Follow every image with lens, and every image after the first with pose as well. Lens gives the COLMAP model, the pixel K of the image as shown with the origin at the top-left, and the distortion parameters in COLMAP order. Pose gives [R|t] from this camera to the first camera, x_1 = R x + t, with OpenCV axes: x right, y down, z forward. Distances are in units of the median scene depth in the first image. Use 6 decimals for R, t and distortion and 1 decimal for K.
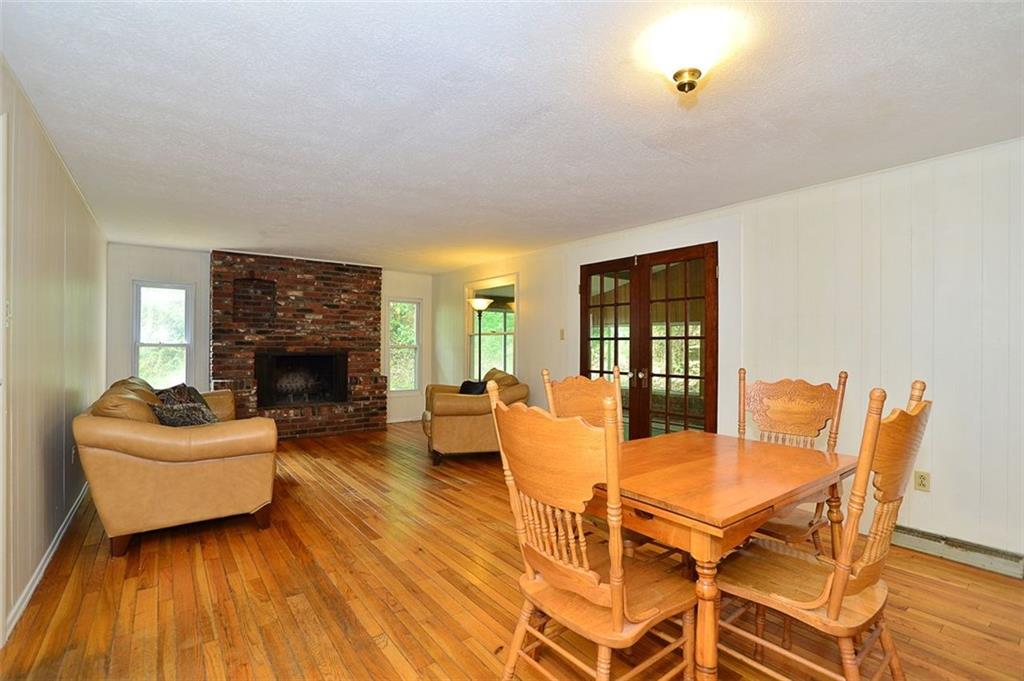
lens RADIAL K [[471.1, 0, 508.3], [0, 471.1, 344.6], [0, 0, 1]] dist [-0.003880, -0.000223]
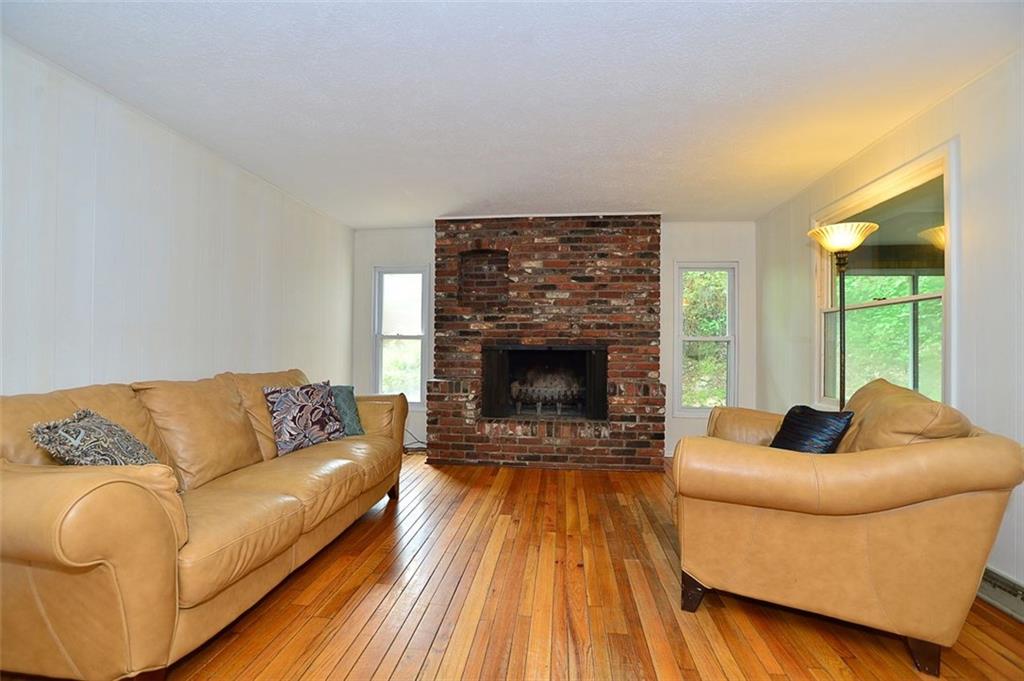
lens RADIAL K [[445.1, 0, 514.2], [0, 445.1, 344.7], [0, 0, 1]] dist [-0.036068, 0.000785]
pose [[0.724054, -0.009543, -0.689677, -0.000280], [0.001322, 0.999922, -0.012448, 0.023343], [0.689742, 0.008102, 0.724010, 0.482120]]
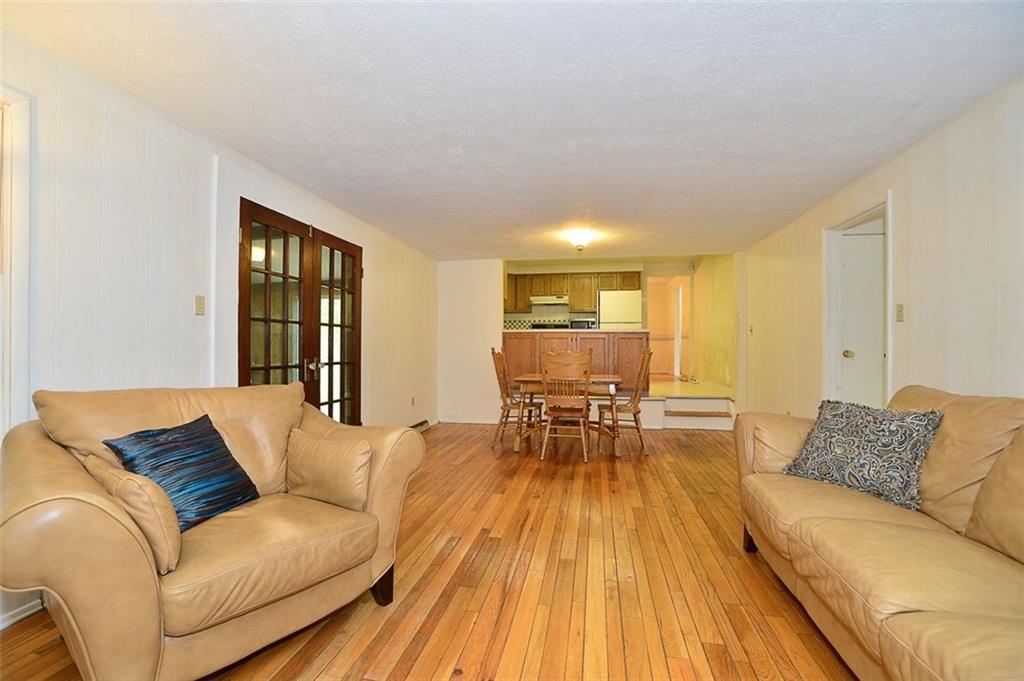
lens RADIAL K [[445.1, 0, 508.1], [0, 445.1, 342.3], [0, 0, 1]] dist [-0.036068, 0.000785]
pose [[-0.659177, -0.002992, 0.751982, -0.414852], [-0.009996, 0.999939, -0.004784, 0.015480], [-0.751922, -0.010670, -0.659166, 0.925562]]
